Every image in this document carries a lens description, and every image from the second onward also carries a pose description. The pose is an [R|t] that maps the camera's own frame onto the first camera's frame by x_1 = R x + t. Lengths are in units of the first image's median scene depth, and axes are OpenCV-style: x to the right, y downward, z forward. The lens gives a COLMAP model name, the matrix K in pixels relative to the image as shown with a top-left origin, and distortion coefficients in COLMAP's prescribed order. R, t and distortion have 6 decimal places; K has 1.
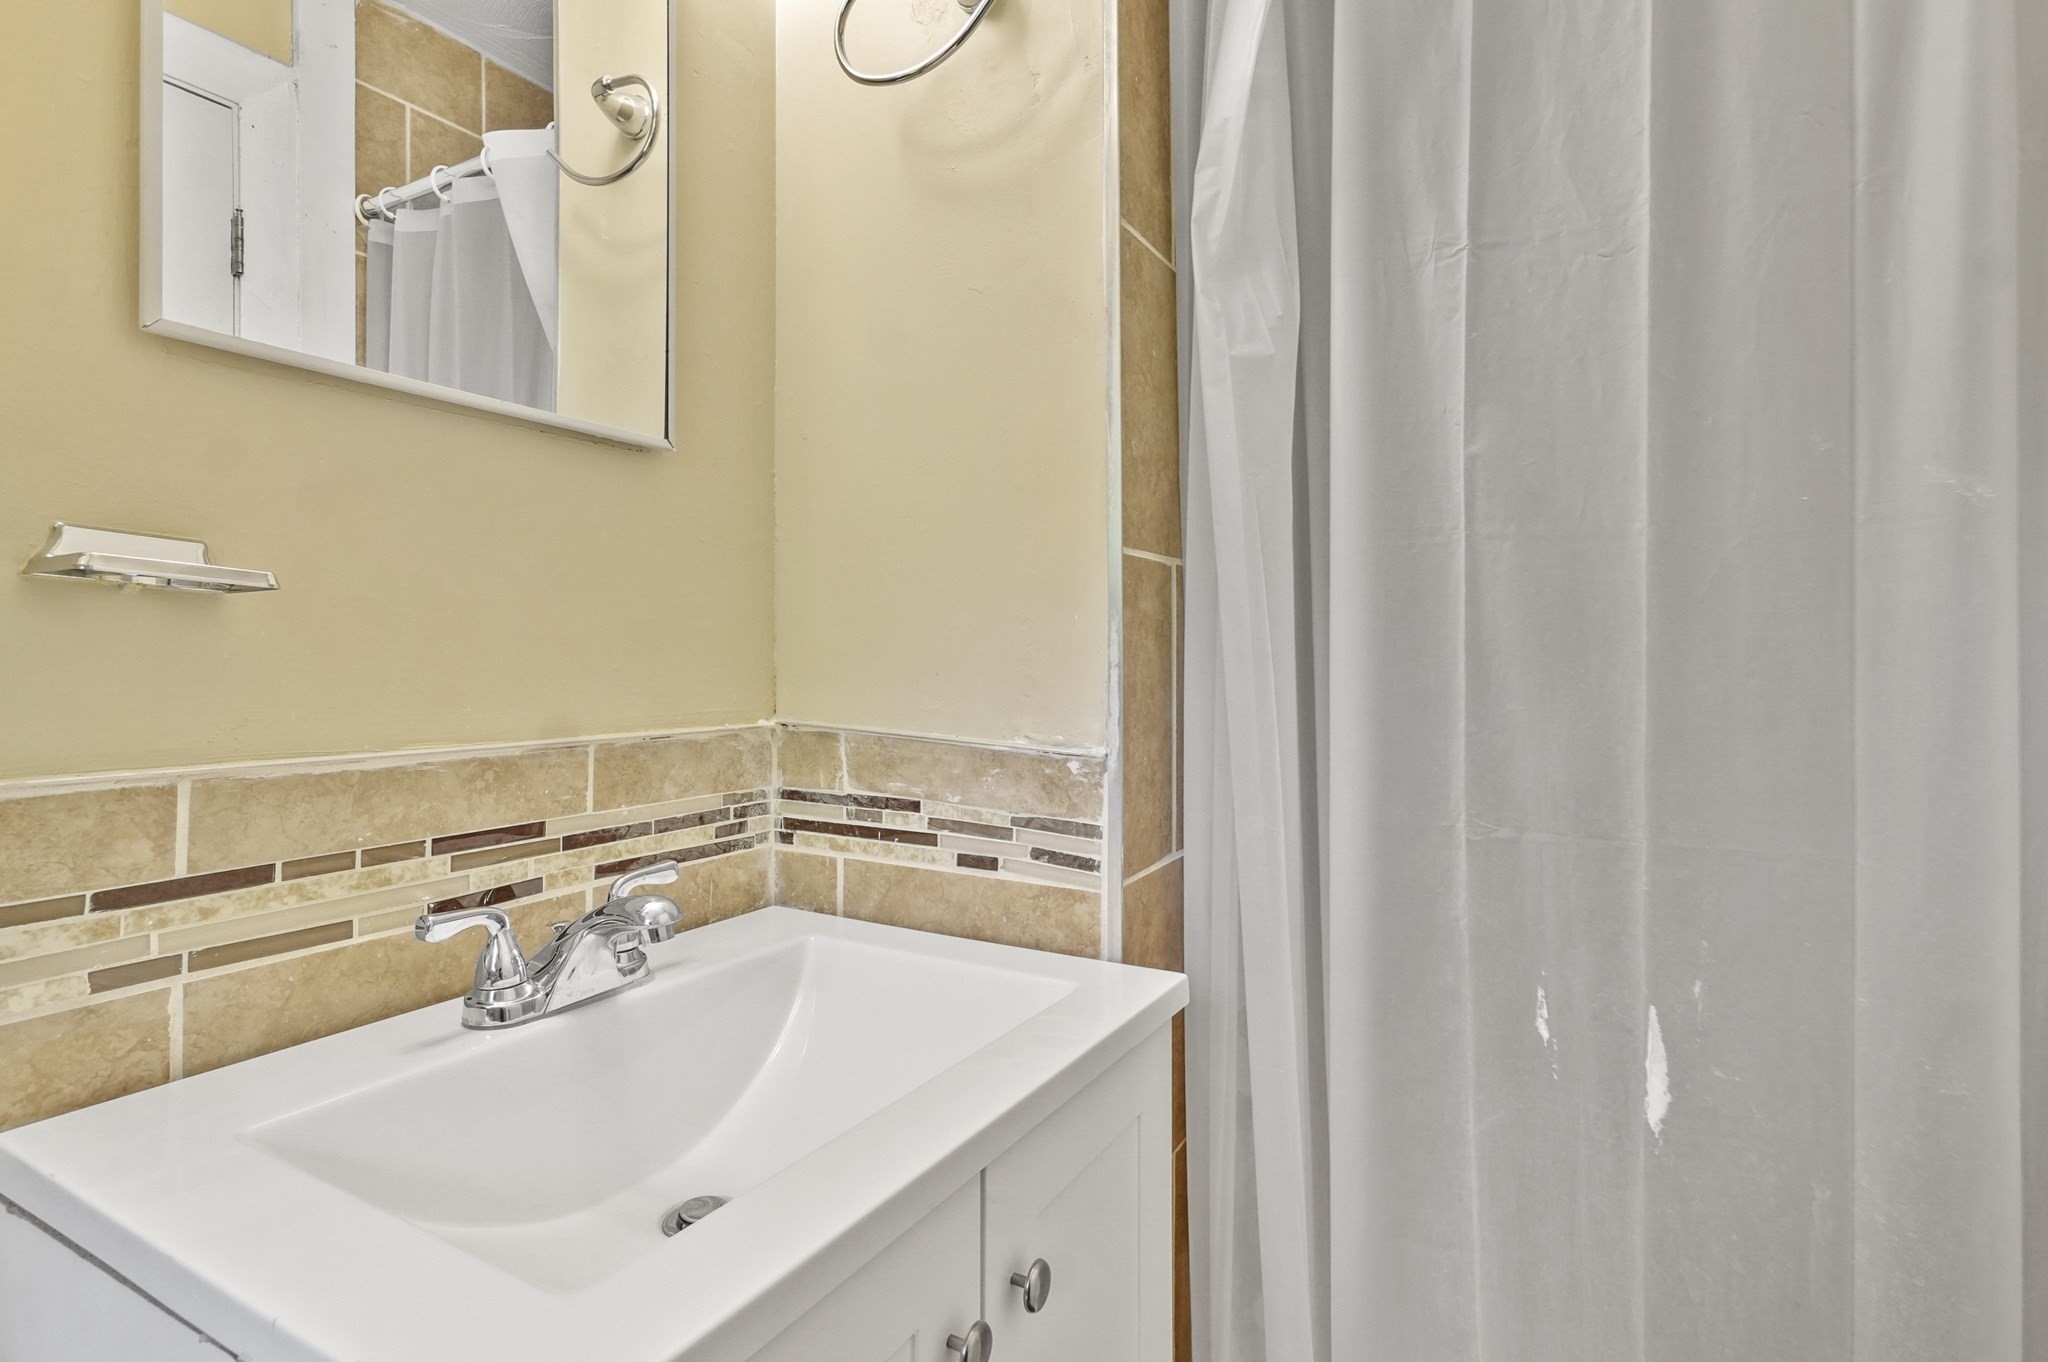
lens RADIAL K [[1017.0, 0, 1024.0], [0, 1017.0, 658.9], [0, 0, 1]] dist [-0.005244, 0.010801]
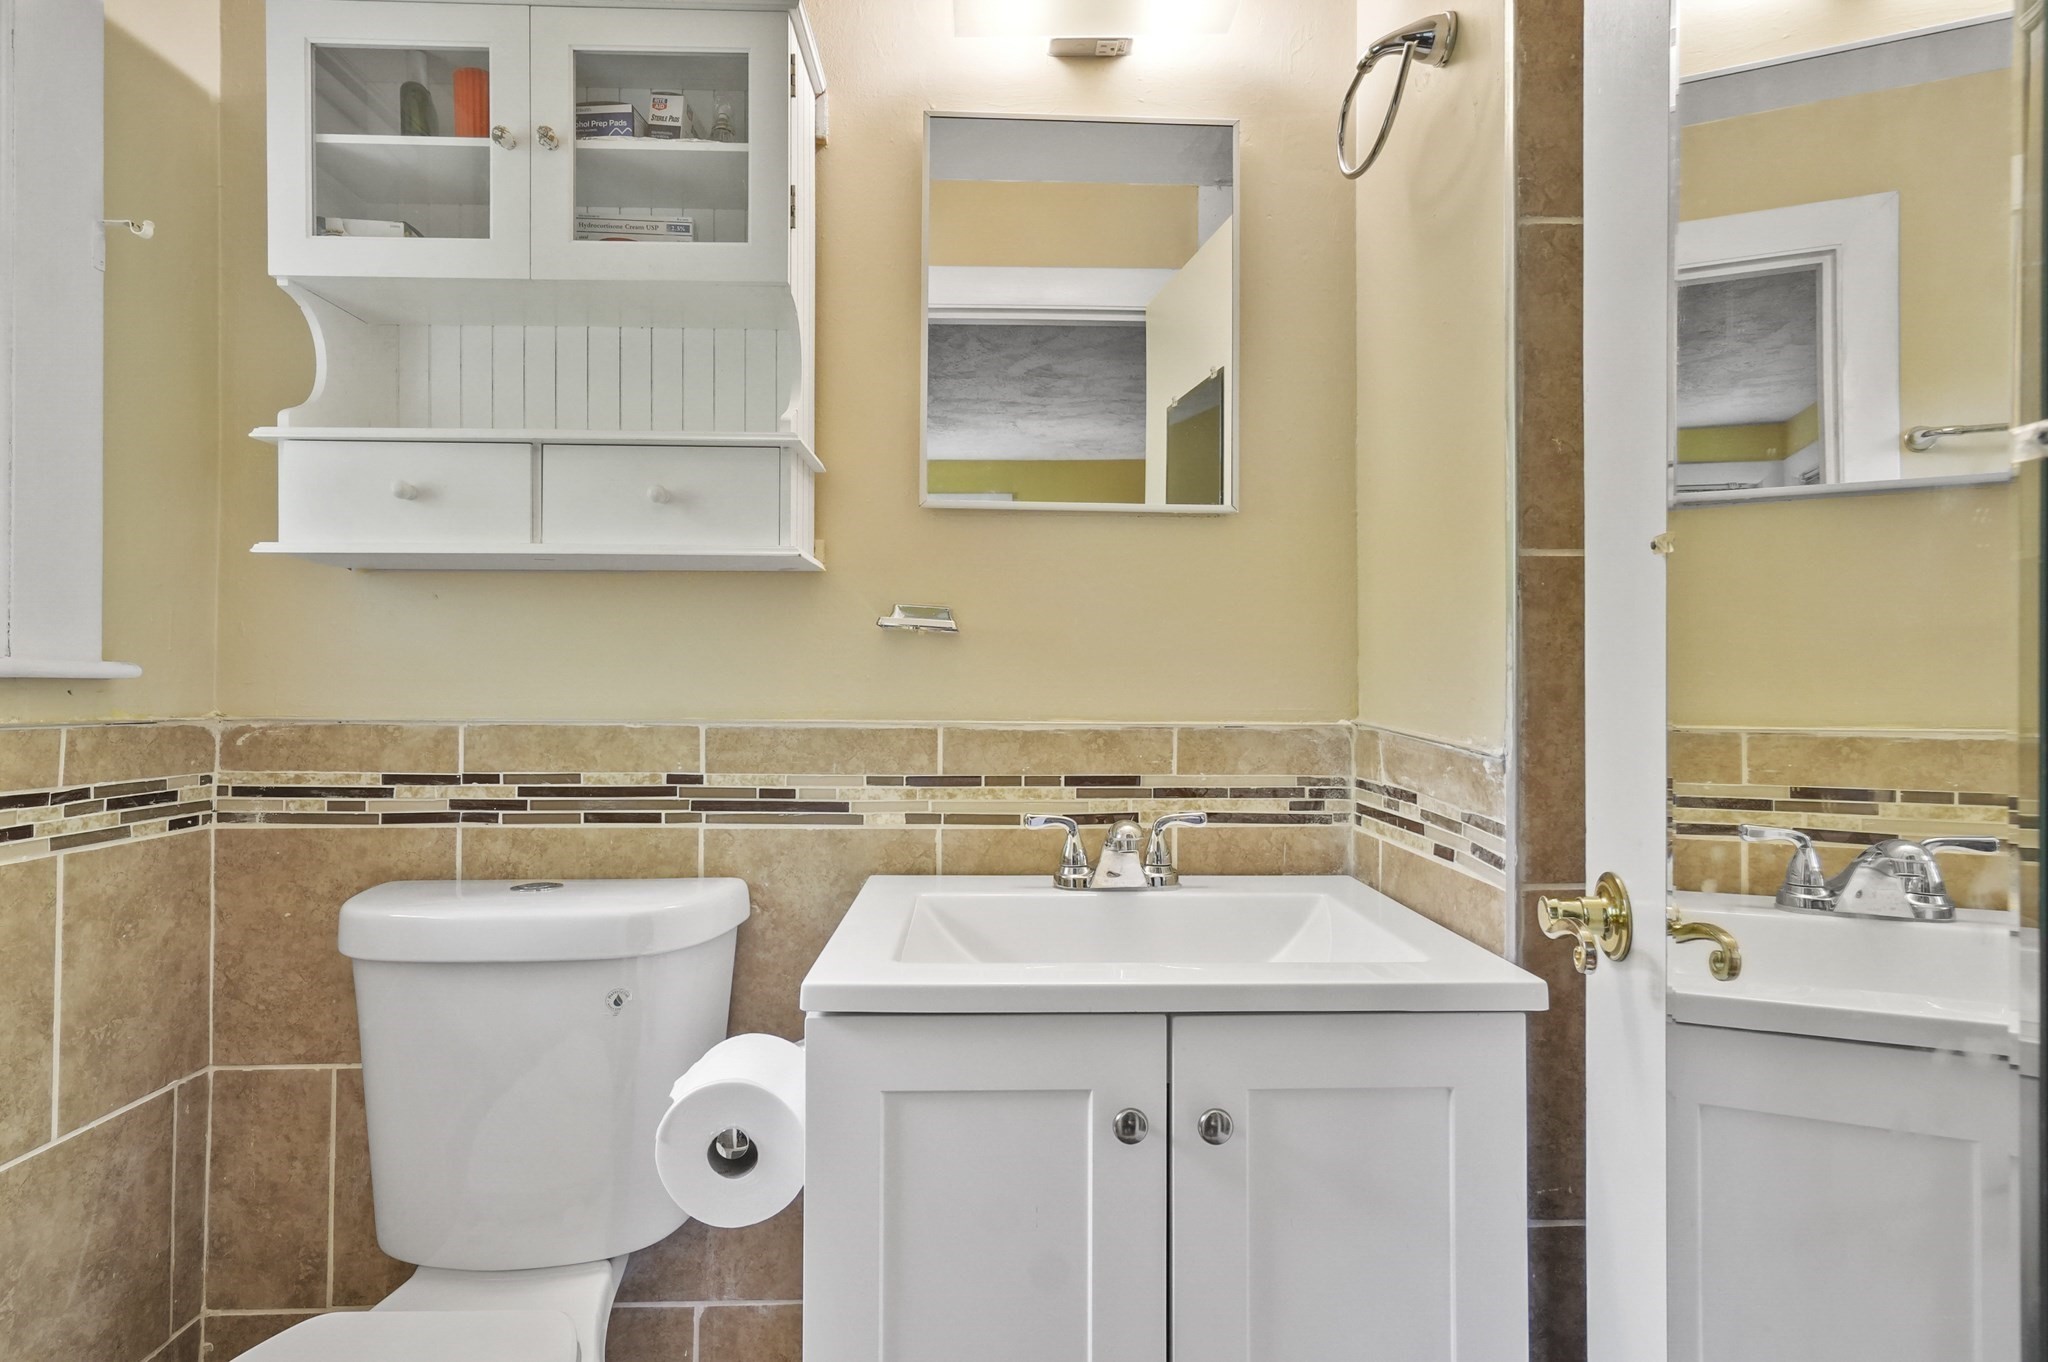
lens RADIAL K [[1017.0, 0, 1027.5], [0, 1017.0, 681.4], [0, 0, 1]] dist [-0.005244, 0.010801]
pose [[0.533505, -0.002393, -0.845793, 0.696970], [-0.003346, 0.999982, -0.004940, 0.026860], [0.845790, 0.005466, 0.533488, 0.052314]]
